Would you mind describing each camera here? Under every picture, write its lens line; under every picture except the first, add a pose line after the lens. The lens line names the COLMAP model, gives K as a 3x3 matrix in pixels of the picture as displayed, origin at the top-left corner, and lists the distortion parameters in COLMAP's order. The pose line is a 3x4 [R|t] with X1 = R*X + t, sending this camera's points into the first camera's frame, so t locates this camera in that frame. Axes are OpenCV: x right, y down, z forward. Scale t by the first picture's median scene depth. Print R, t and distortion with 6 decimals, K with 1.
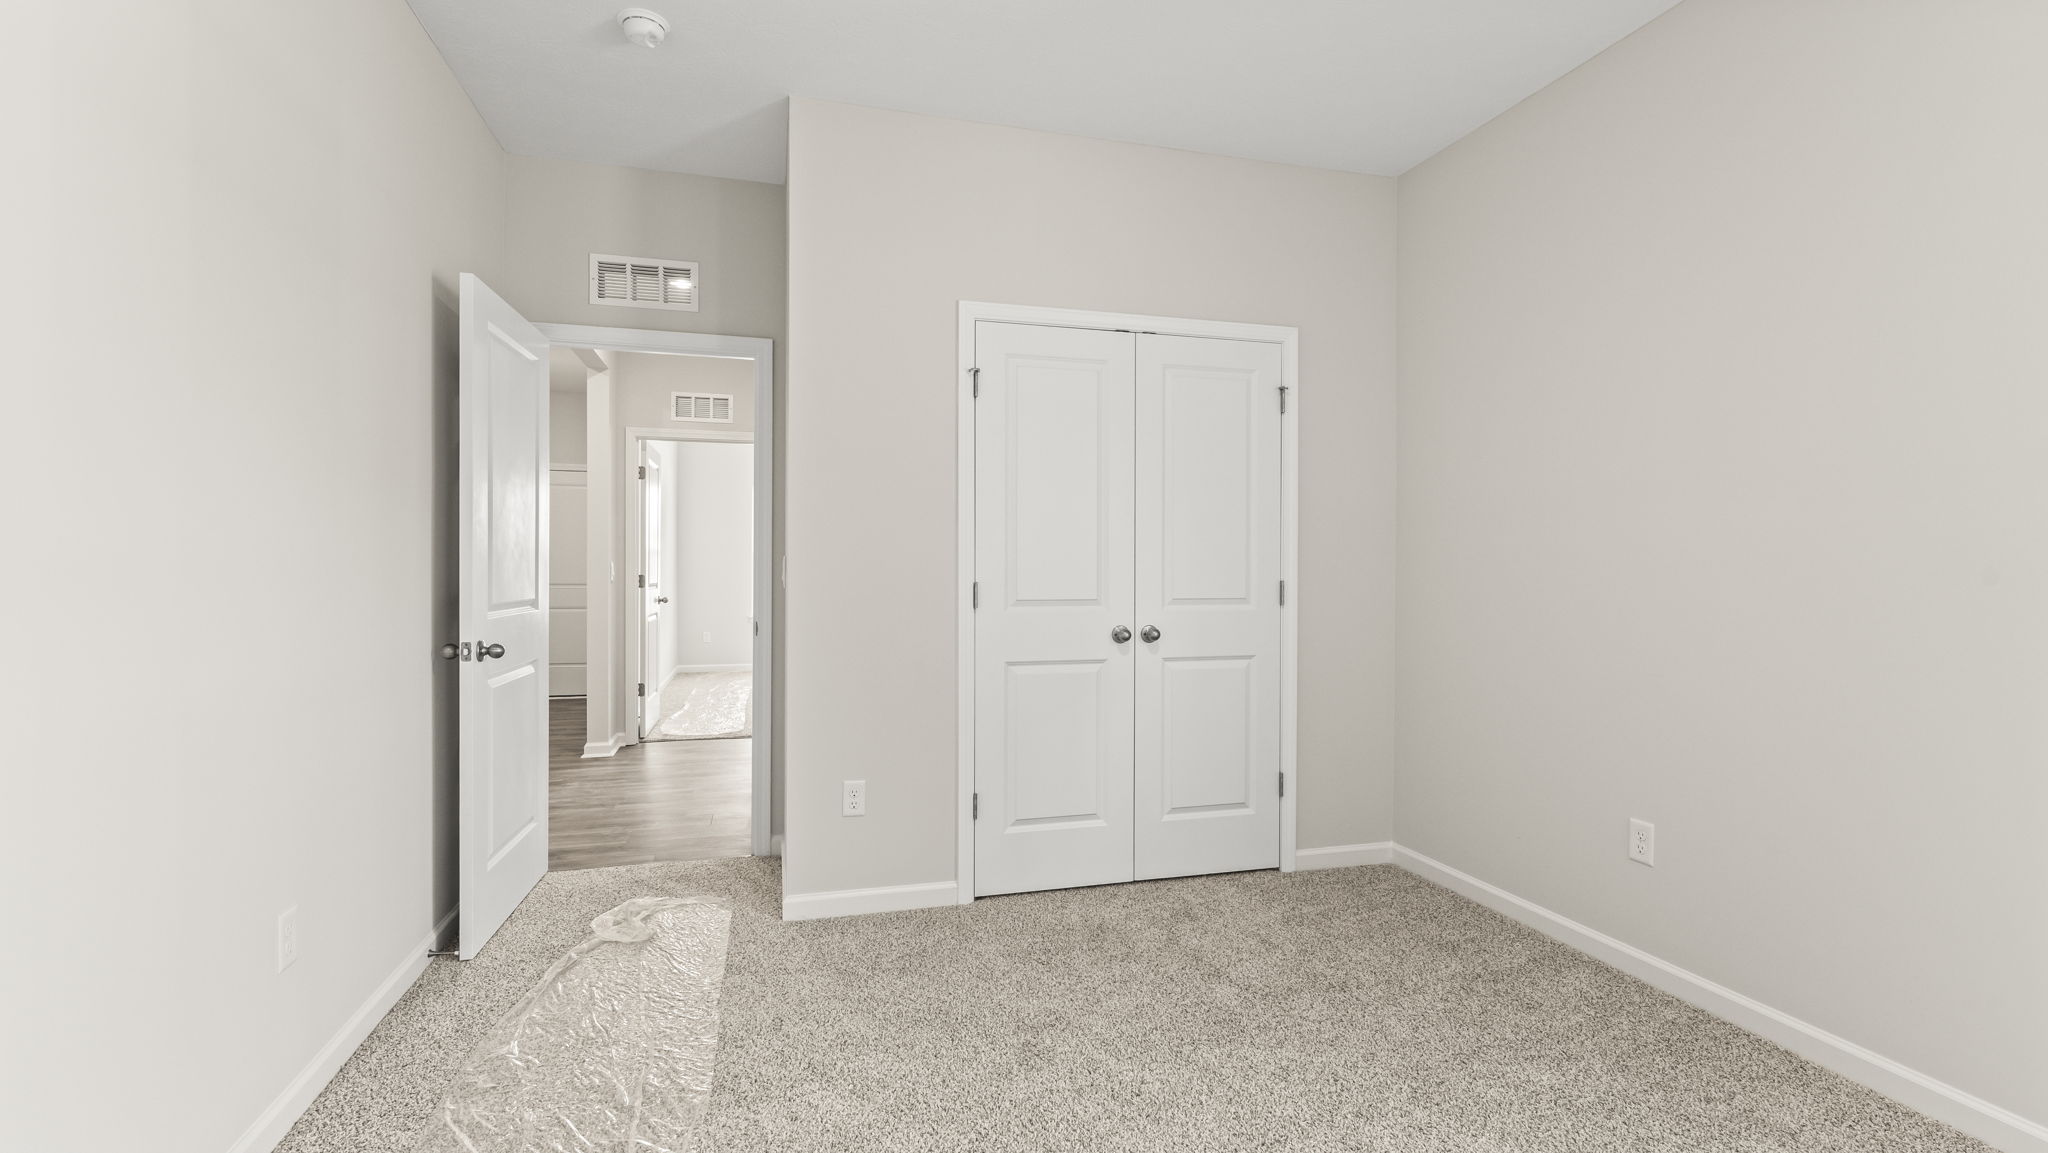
lens RADIAL K [[903.6, 0, 1018.8], [0, 903.6, 572.3], [0, 0, 1]] dist [-0.001063, -0.000127]
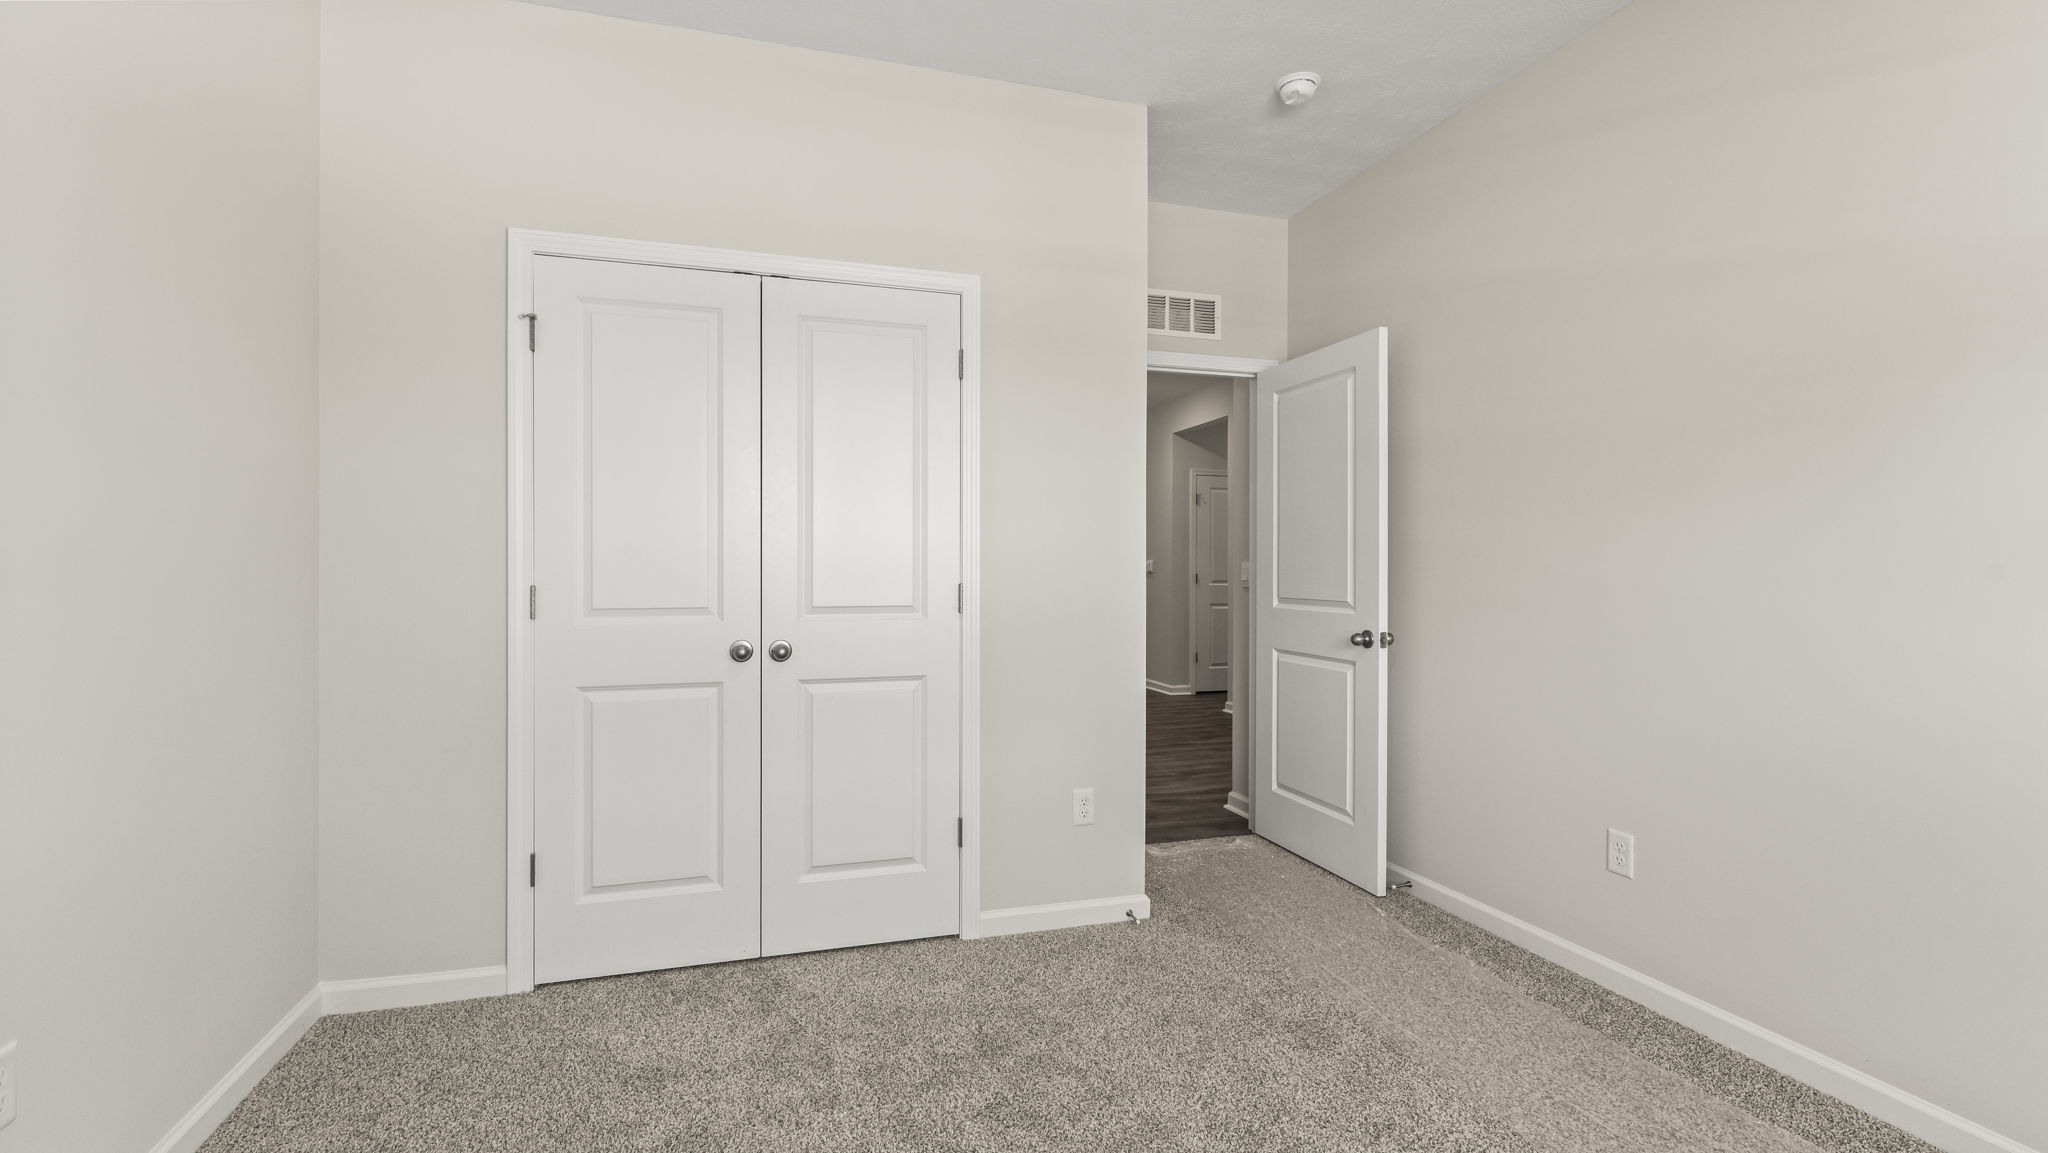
lens RADIAL K [[1017.9, 0, 1024.0], [0, 1017.9, 576.5], [0, 0, 1]] dist [-0.002089, -0.000424]
pose [[0.997832, 0.000246, 0.065809, 0.296066], [-0.000379, 0.999998, 0.002021, 0.000789], [-0.065809, -0.002042, 0.997830, 0.080435]]
